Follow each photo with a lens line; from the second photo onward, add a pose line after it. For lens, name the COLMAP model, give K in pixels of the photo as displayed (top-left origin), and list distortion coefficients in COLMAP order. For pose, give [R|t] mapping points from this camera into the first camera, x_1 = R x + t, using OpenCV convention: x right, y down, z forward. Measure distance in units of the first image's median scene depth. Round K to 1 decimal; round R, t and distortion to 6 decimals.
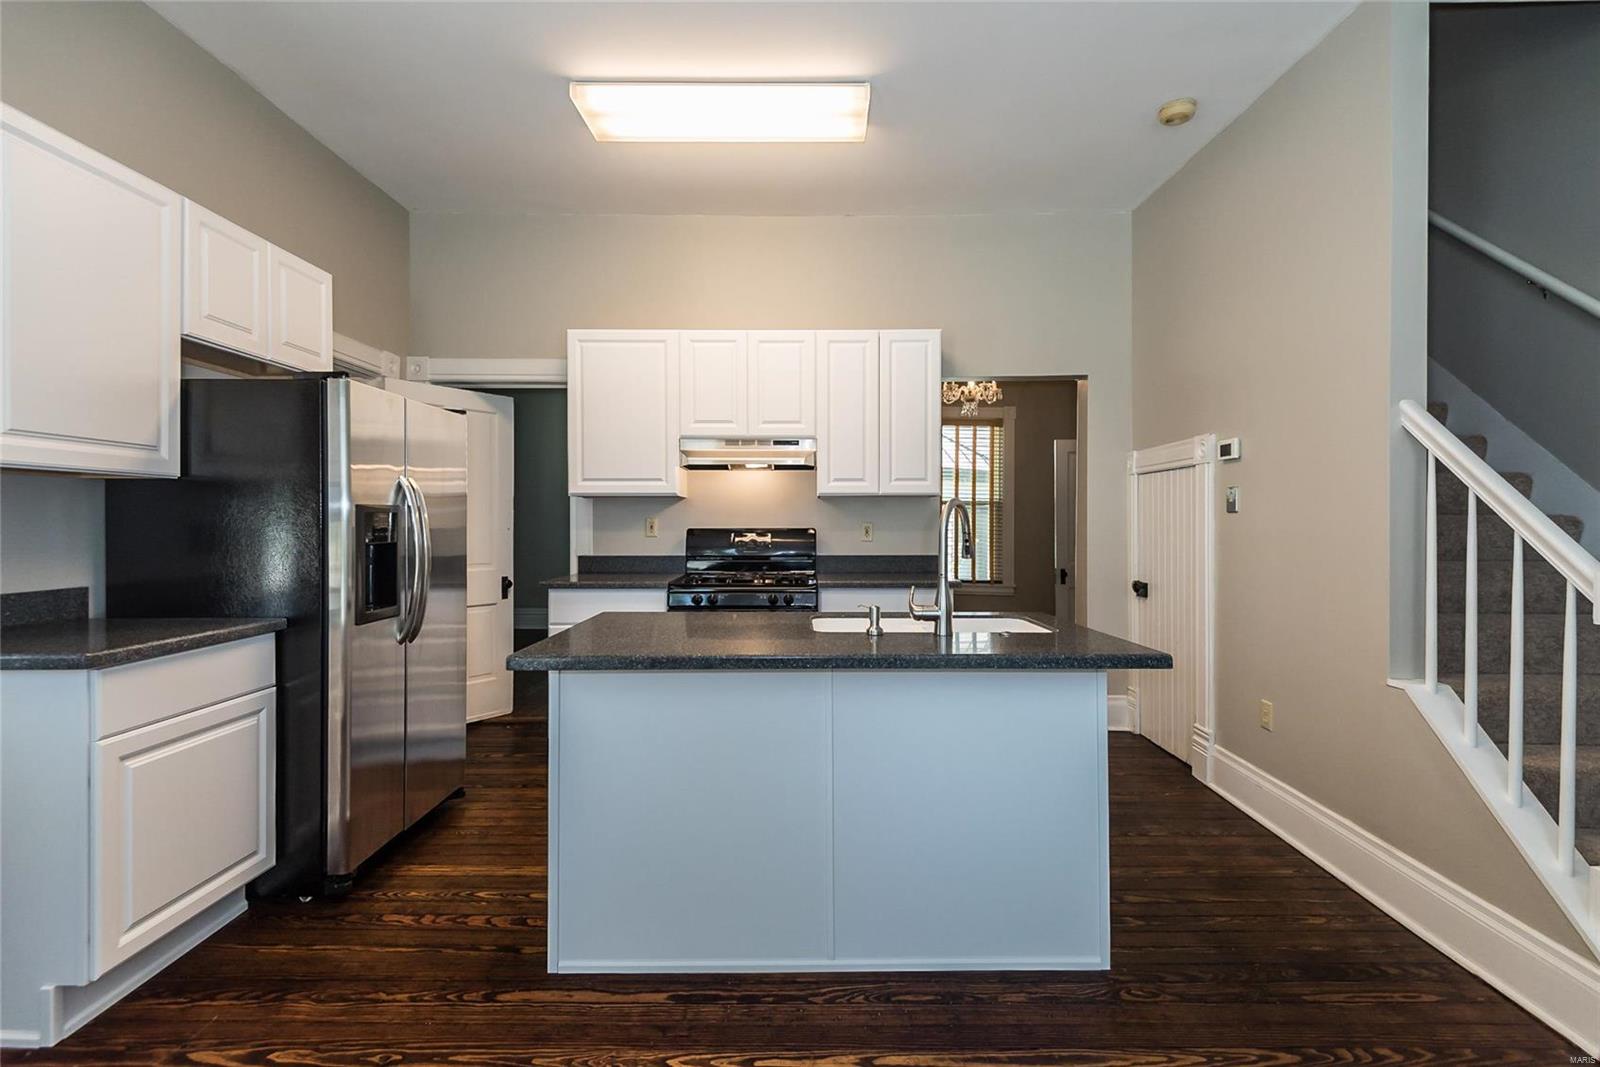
lens RADIAL K [[734.9, 0, 795.4], [0, 734.9, 522.9], [0, 0, 1]] dist [0.026513, -0.008607]
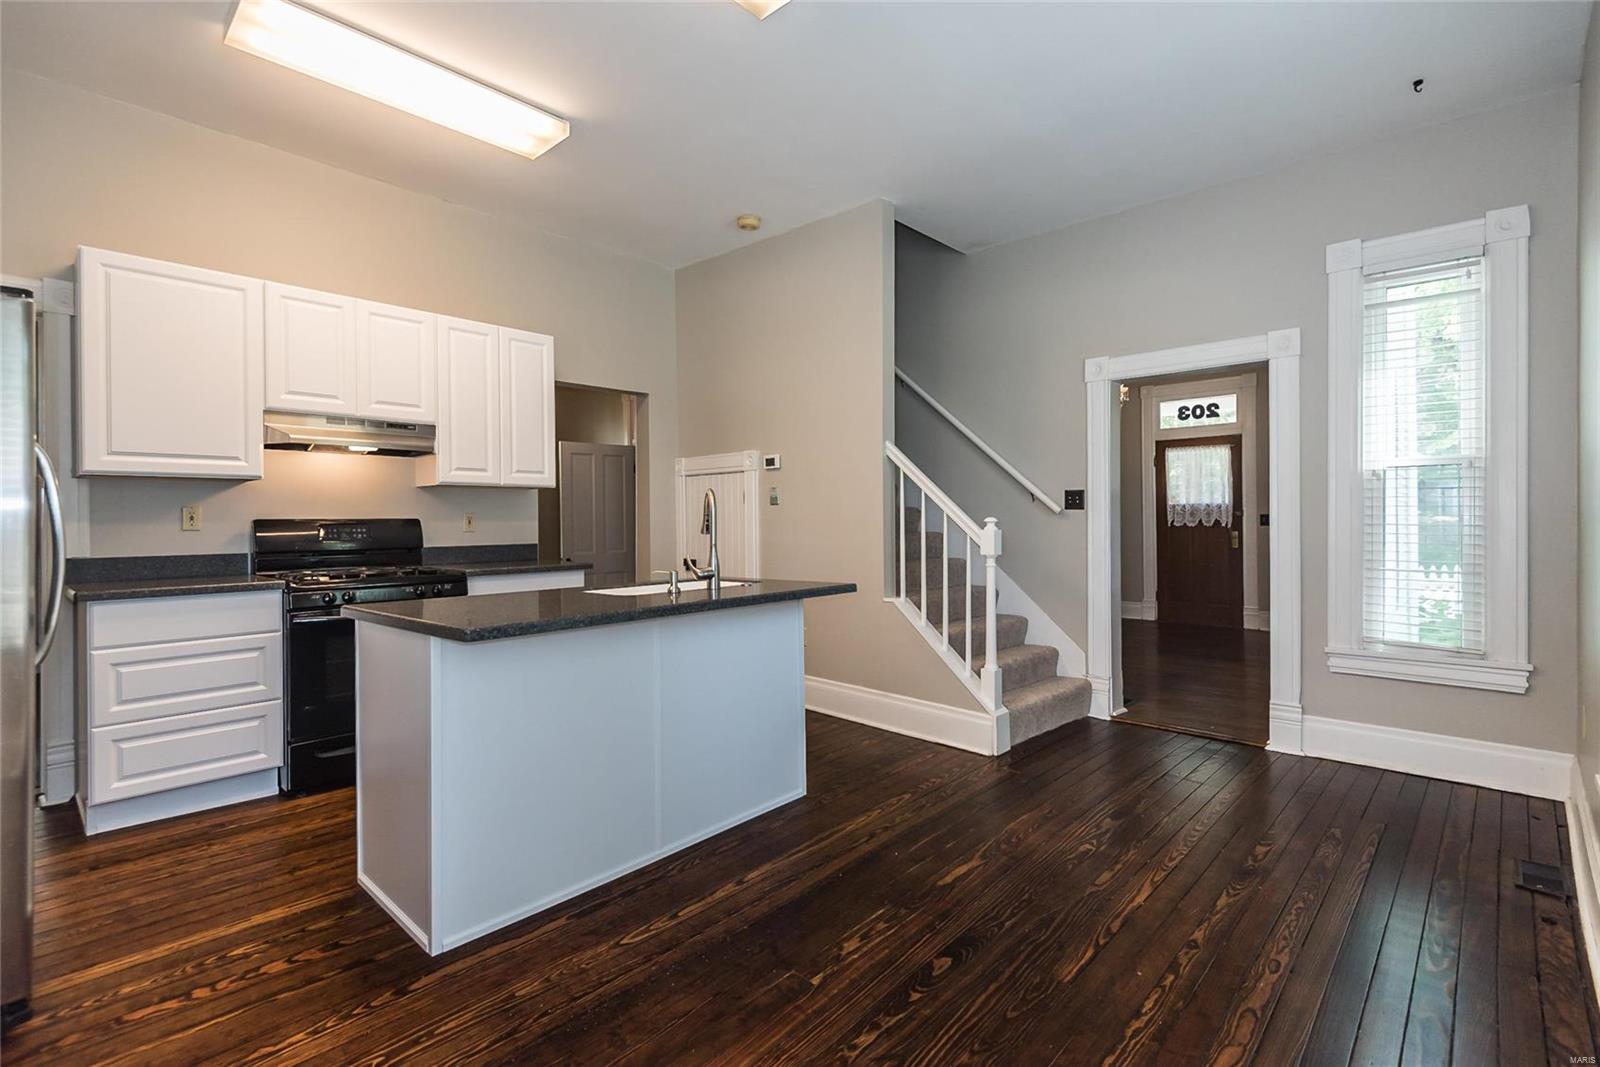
lens RADIAL K [[734.9, 0, 805.7], [0, 734.9, 519.6], [0, 0, 1]] dist [0.026513, -0.008607]
pose [[0.672604, -0.003679, 0.739993, -0.563086], [0.007777, 0.999968, -0.002097, 0.023731], [-0.739962, 0.007165, 0.672611, -0.028640]]
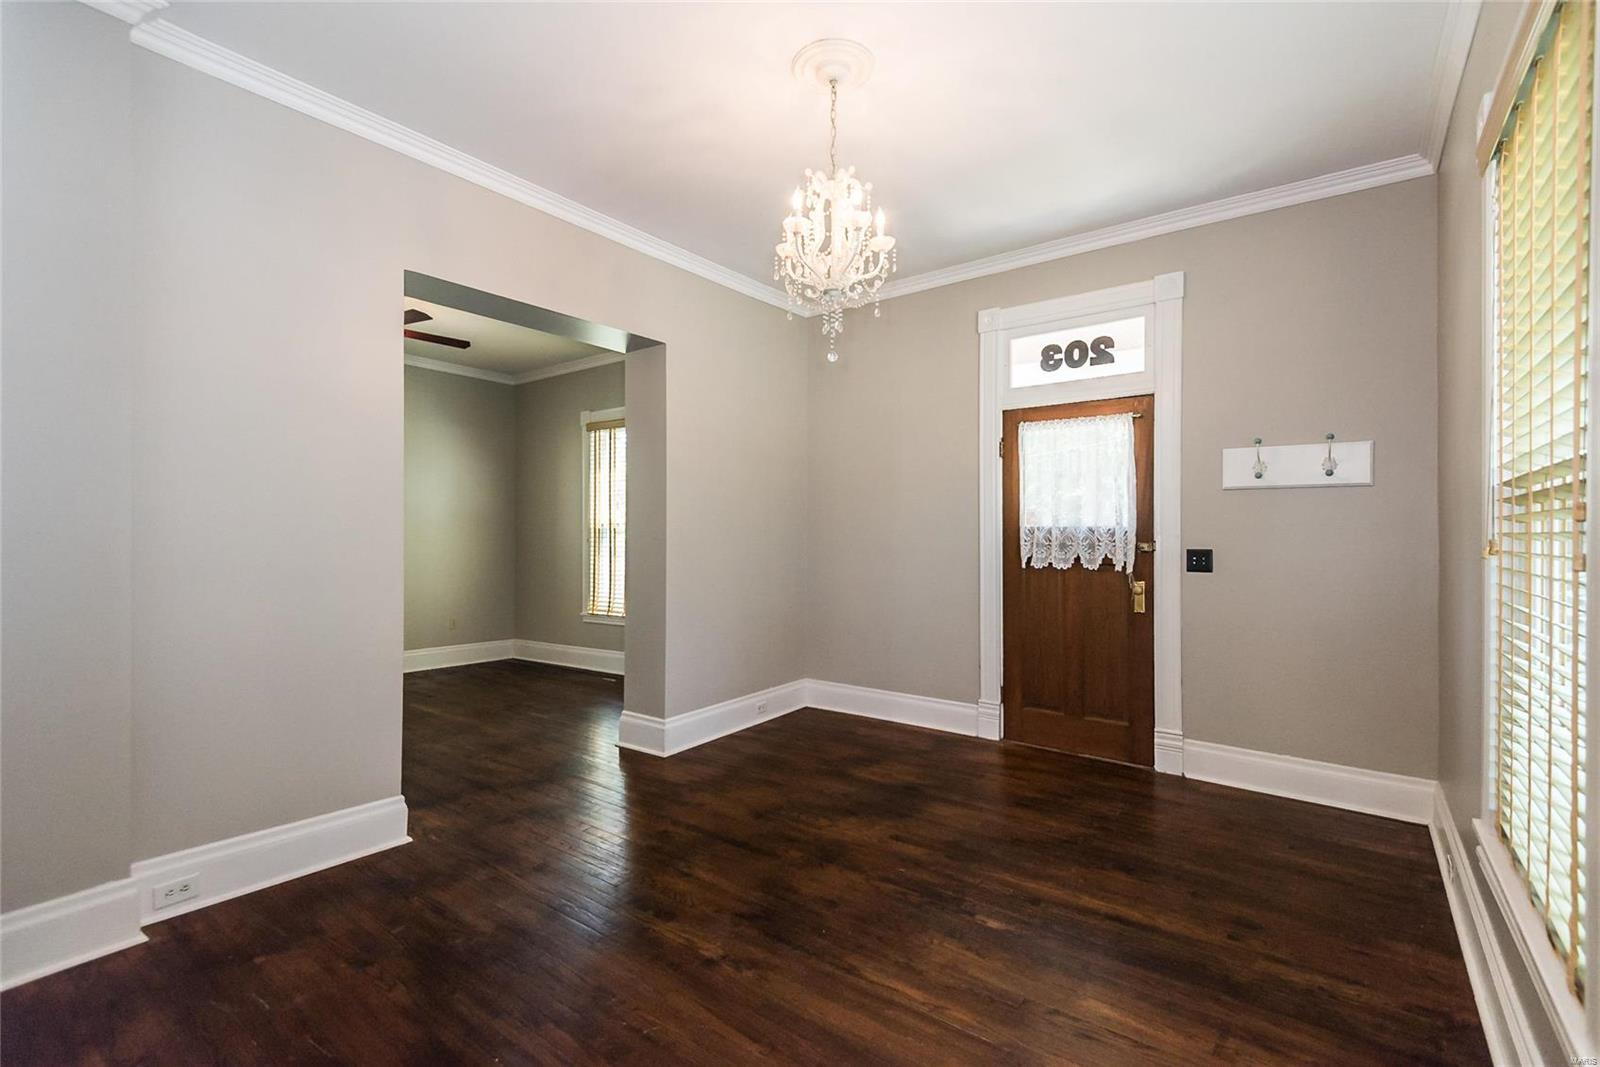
lens RADIAL K [[734.9, 0, 800.7], [0, 734.9, 534.0], [0, 0, 1]] dist [0.026513, -0.008607]
pose [[0.583302, 0.006216, 0.812232, 1.112504], [-0.005183, 0.999979, -0.003931, -0.009862], [-0.812239, -0.001917, 0.583321, 0.366890]]
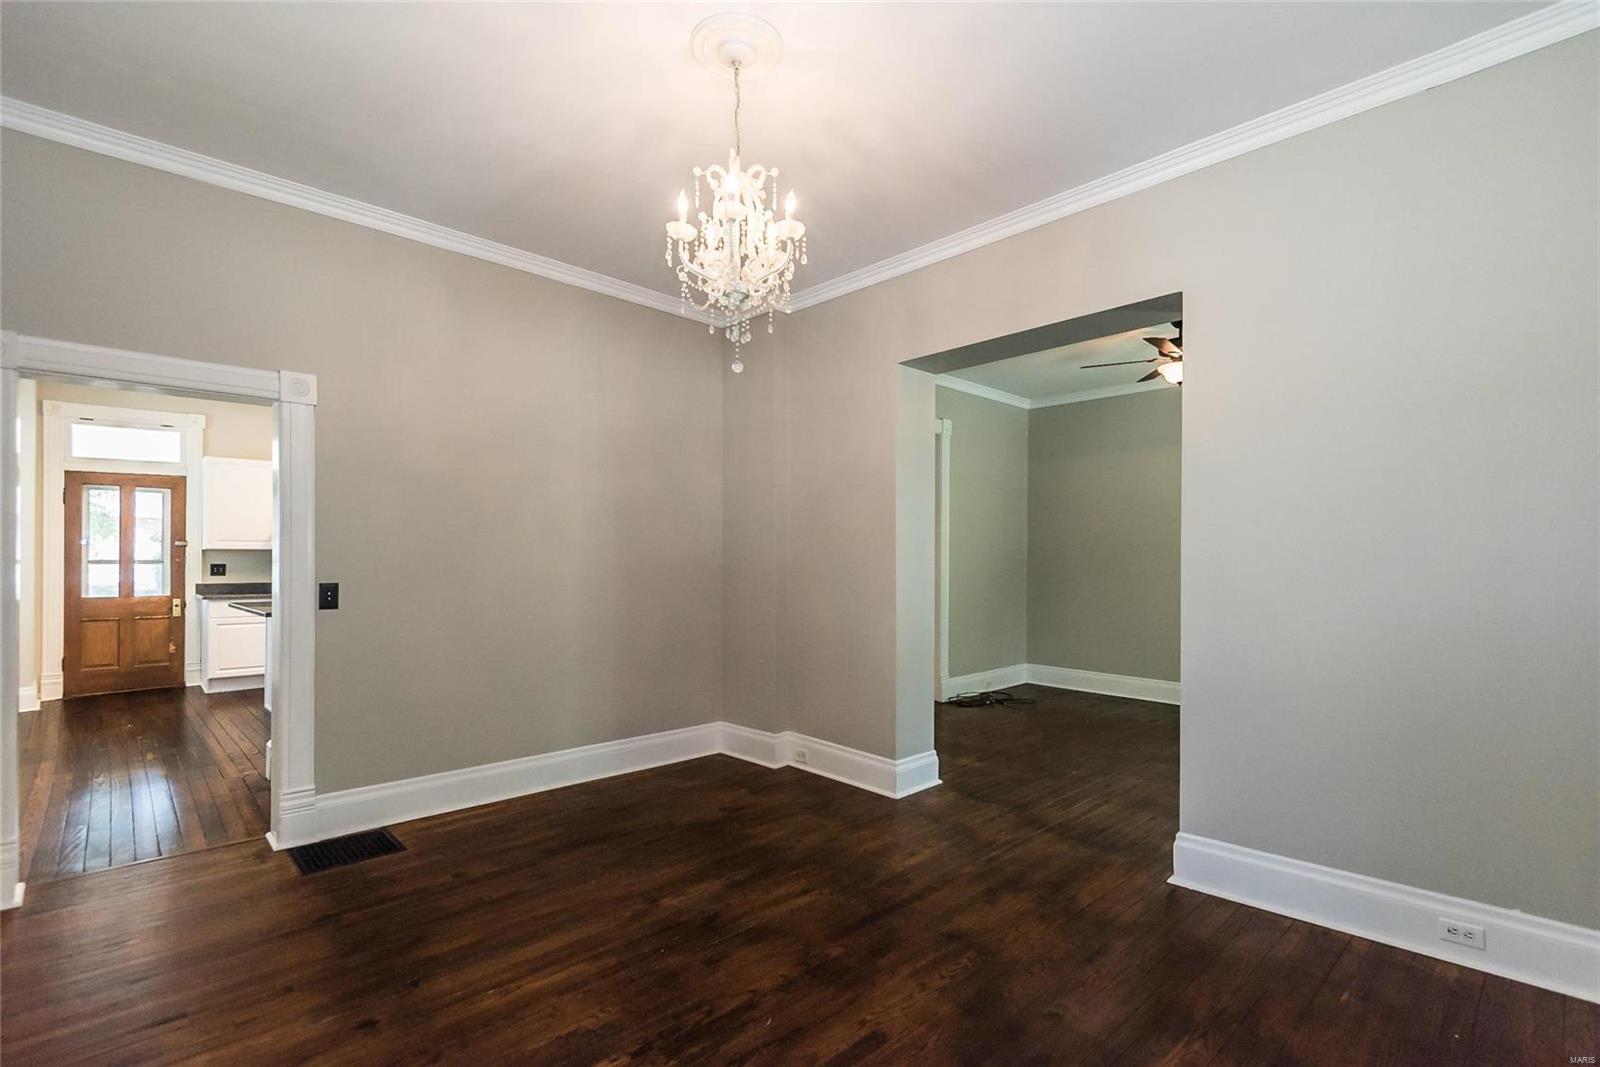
lens RADIAL K [[734.9, 0, 793.2], [0, 734.9, 549.4], [0, 0, 1]] dist [0.026513, -0.008607]
pose [[0.691460, -0.009518, -0.722352, 2.789925], [-0.003202, 0.999863, -0.016239, -0.015007], [0.722407, 0.013541, 0.691335, 0.339655]]
